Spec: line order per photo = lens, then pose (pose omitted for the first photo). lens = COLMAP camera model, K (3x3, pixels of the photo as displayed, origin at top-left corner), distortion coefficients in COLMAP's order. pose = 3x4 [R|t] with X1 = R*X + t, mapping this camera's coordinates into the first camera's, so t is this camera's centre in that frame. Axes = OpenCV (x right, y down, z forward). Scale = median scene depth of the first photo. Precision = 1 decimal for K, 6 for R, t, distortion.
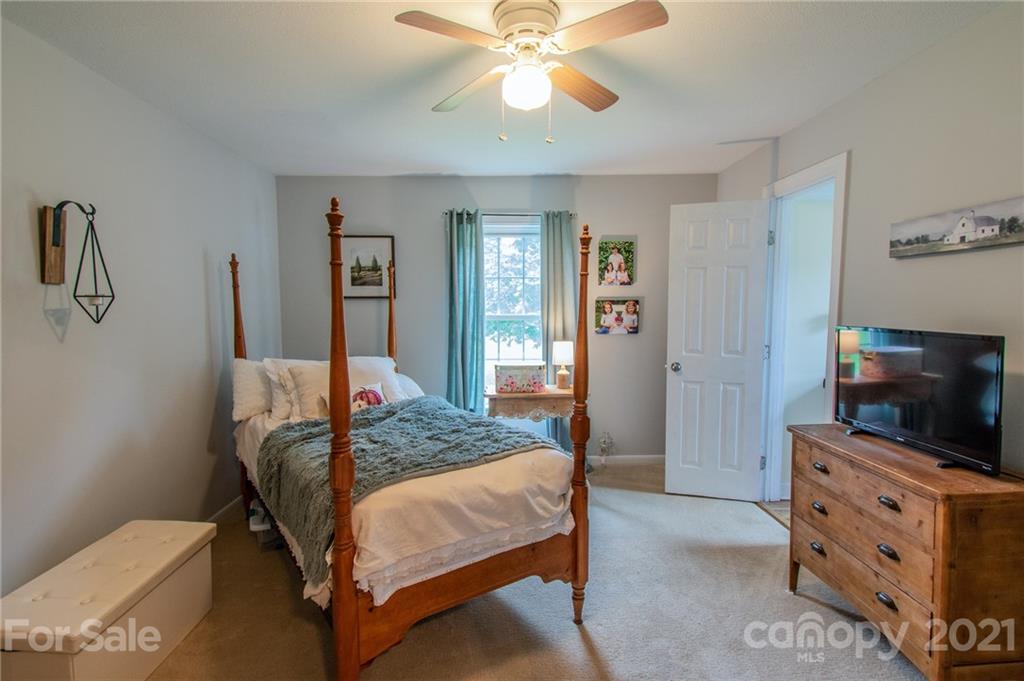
lens RADIAL K [[462.8, 0, 512.0], [0, 462.8, 340.5], [0, 0, 1]] dist [0.031555, -0.023526]
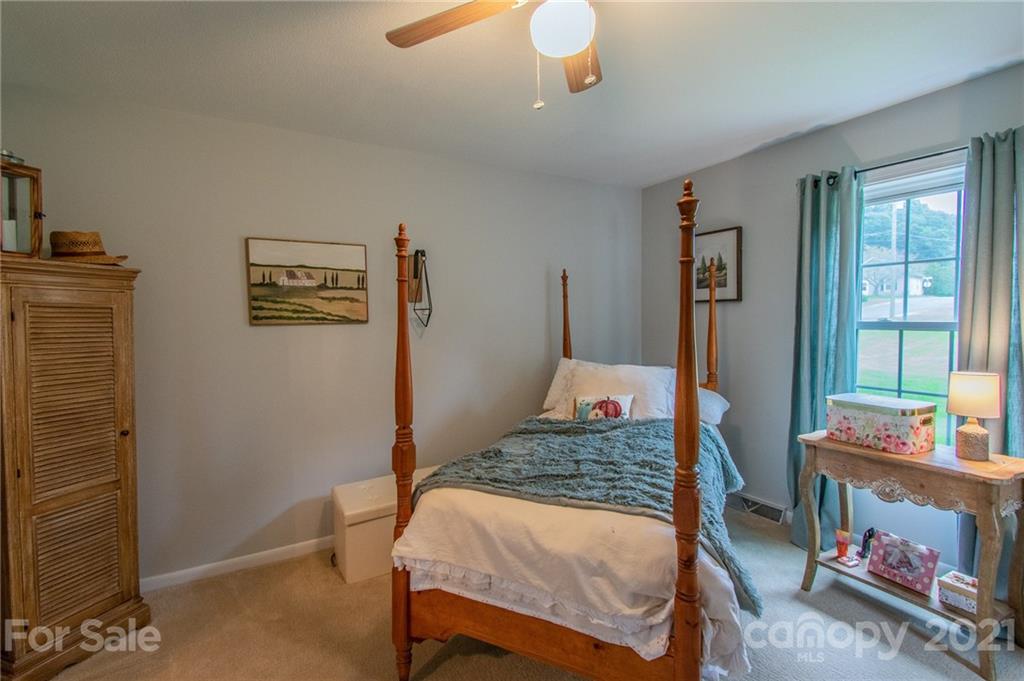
lens RADIAL K [[462.8, 0, 512.0], [0, 462.8, 340.5], [0, 0, 1]] dist [0.031555, -0.023526]
pose [[0.503317, 0.042645, -0.863049, 0.352933], [-0.048820, 0.998590, 0.020871, -0.023148], [0.862722, 0.031629, 0.504689, 0.298153]]
